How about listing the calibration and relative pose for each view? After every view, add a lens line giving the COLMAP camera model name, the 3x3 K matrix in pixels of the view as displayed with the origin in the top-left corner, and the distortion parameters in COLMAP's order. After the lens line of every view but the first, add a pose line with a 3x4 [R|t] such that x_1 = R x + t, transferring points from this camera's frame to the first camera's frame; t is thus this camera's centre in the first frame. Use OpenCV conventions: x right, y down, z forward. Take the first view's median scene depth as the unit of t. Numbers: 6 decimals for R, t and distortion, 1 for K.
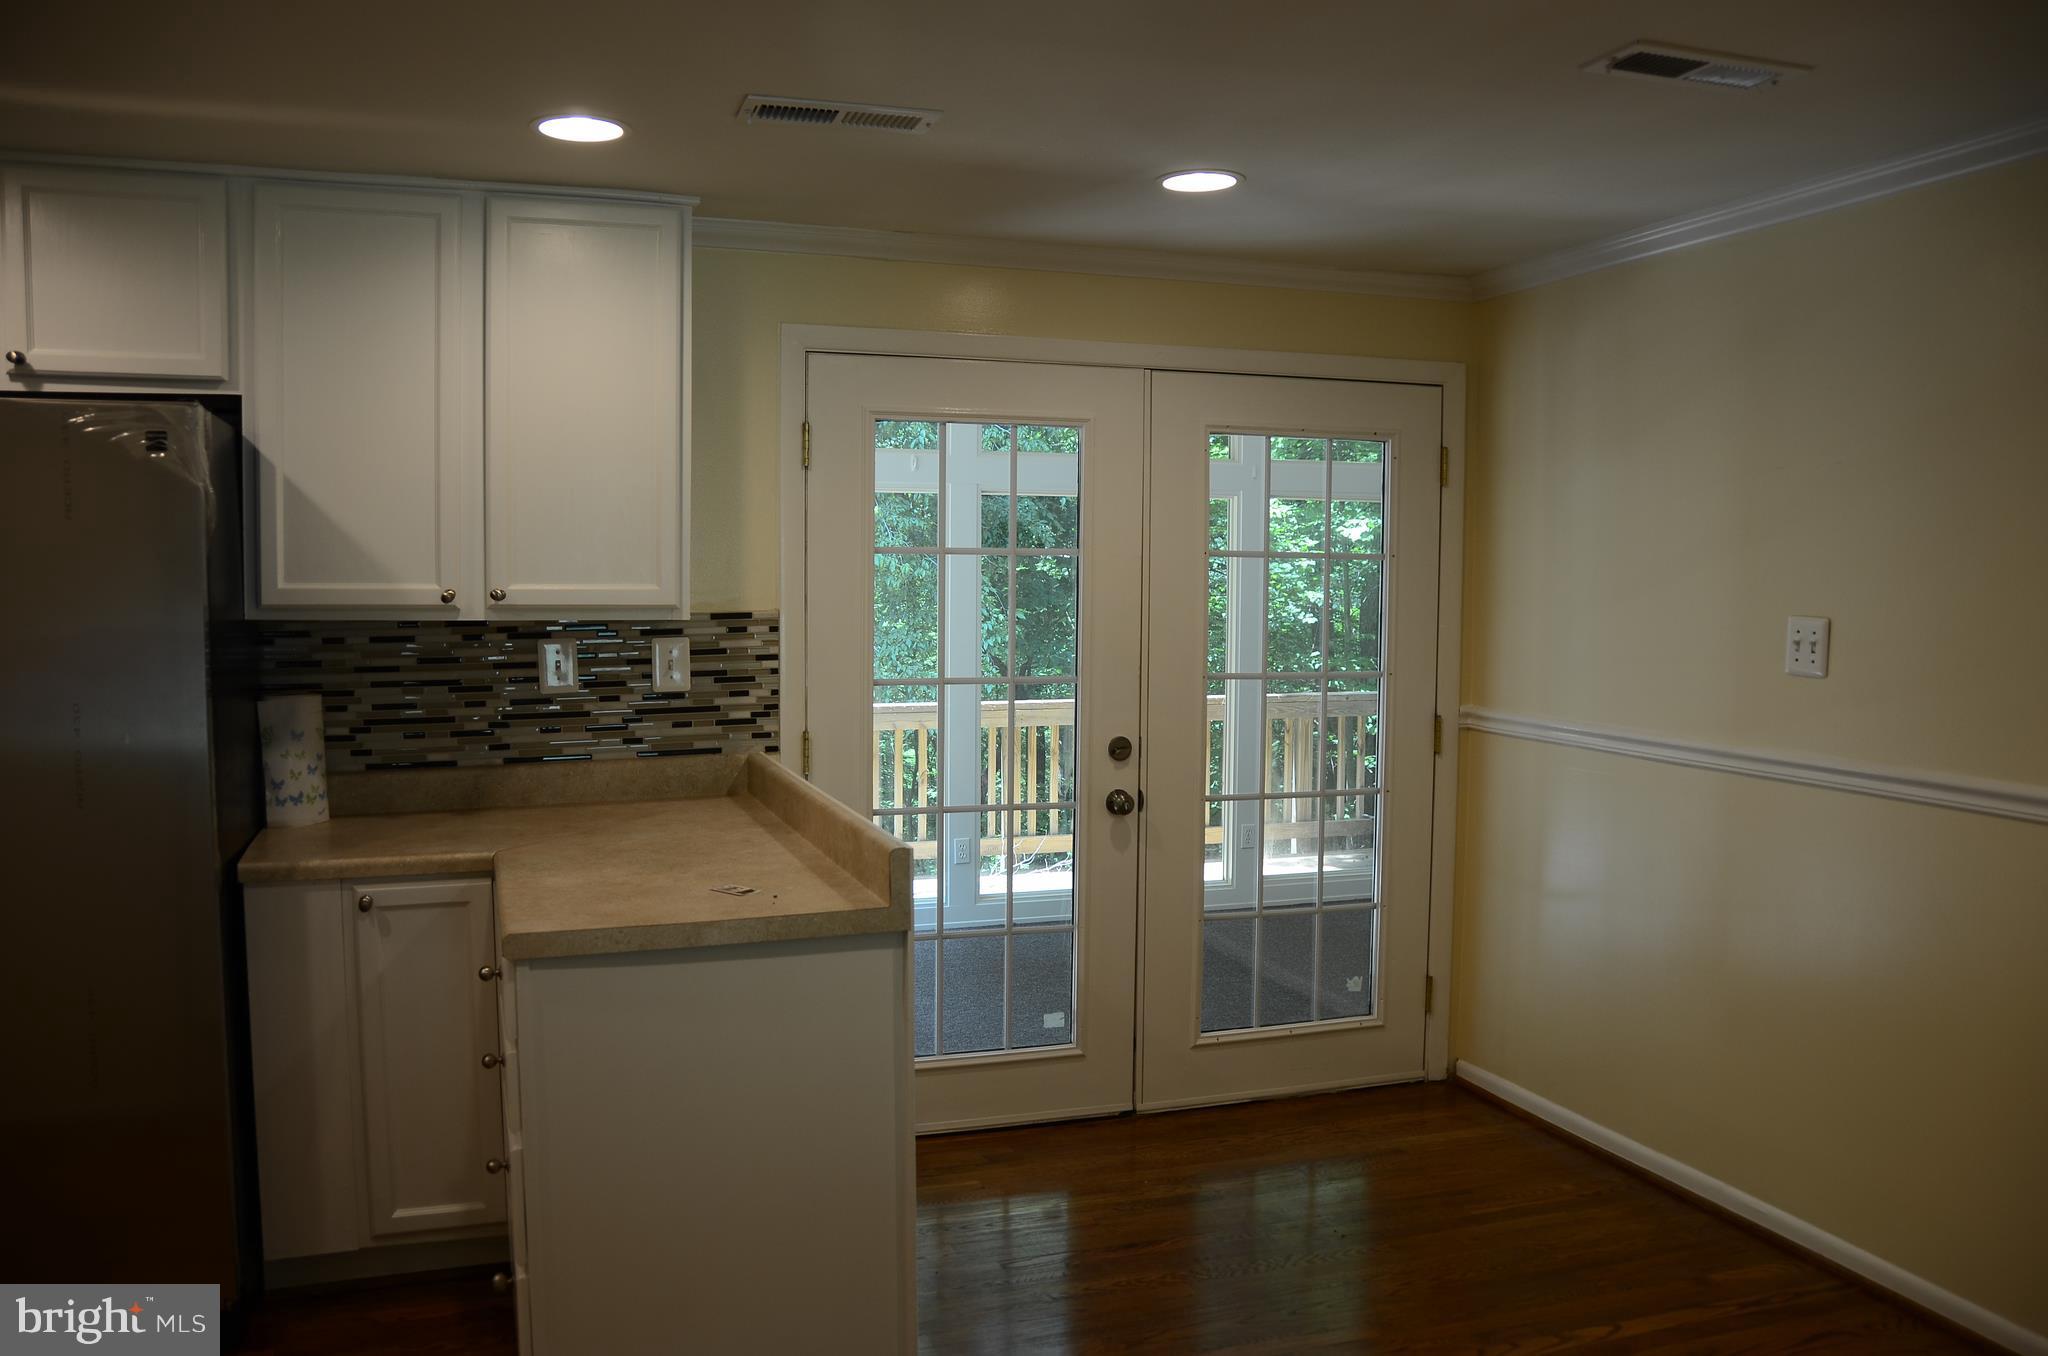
lens RADIAL K [[1677.8, 0, 1030.8], [0, 1677.8, 679.0], [0, 0, 1]] dist [-0.091518, 0.025481]
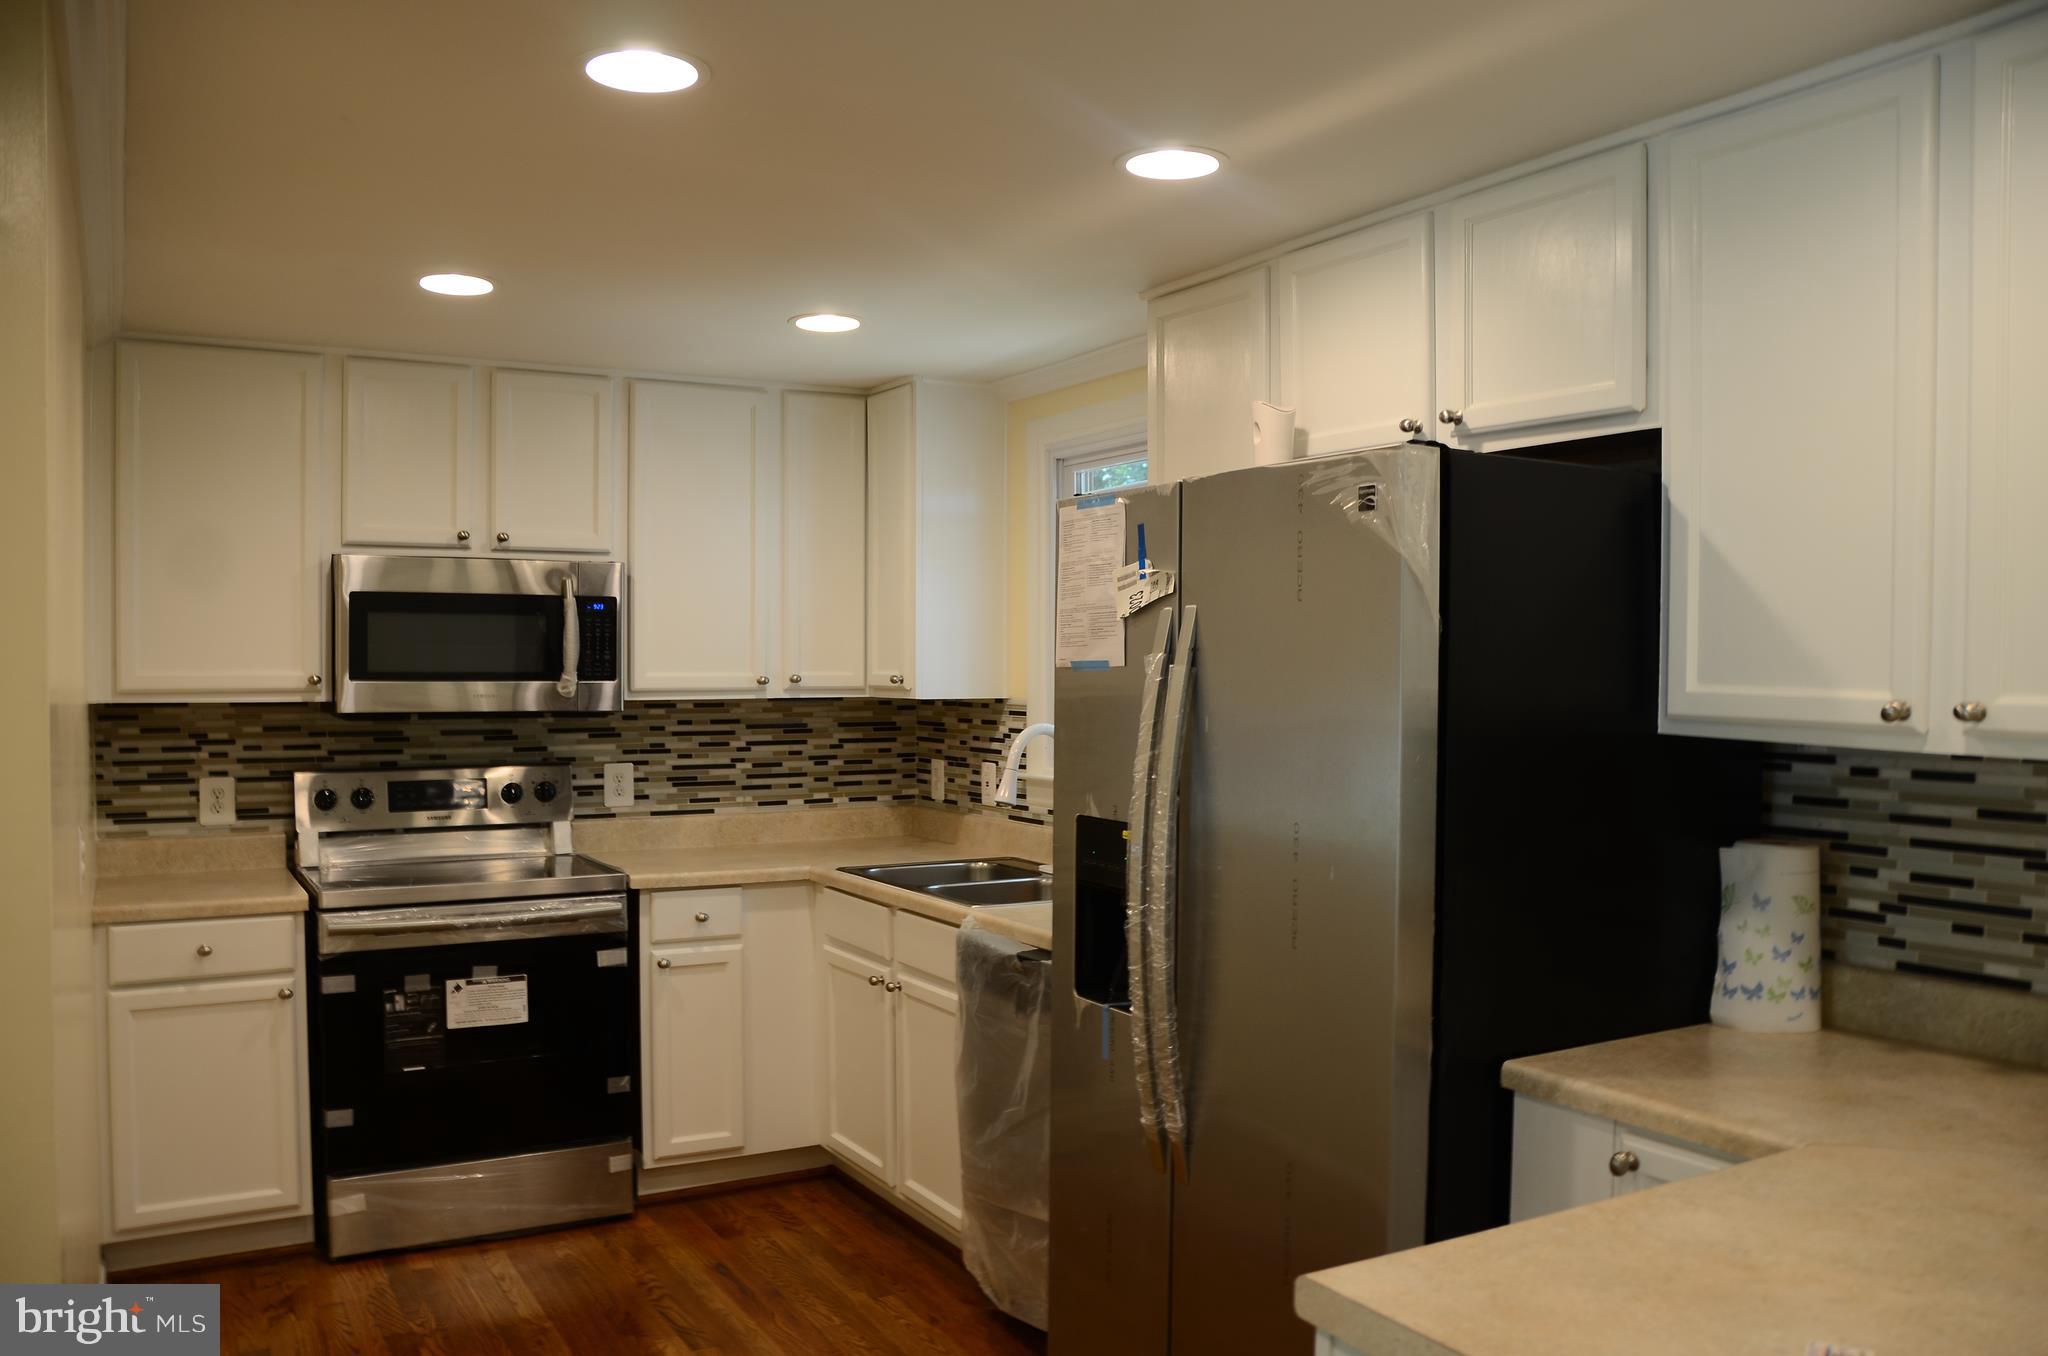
lens RADIAL K [[1677.8, 0, 1023.4], [0, 1677.8, 675.5], [0, 0, 1]] dist [-0.091518, 0.025481]
pose [[0.192085, 0.014202, -0.981275, 0.173376], [-0.072850, 0.997343, 0.000175, -0.037617], [0.978671, 0.071452, 0.192610, 0.529943]]
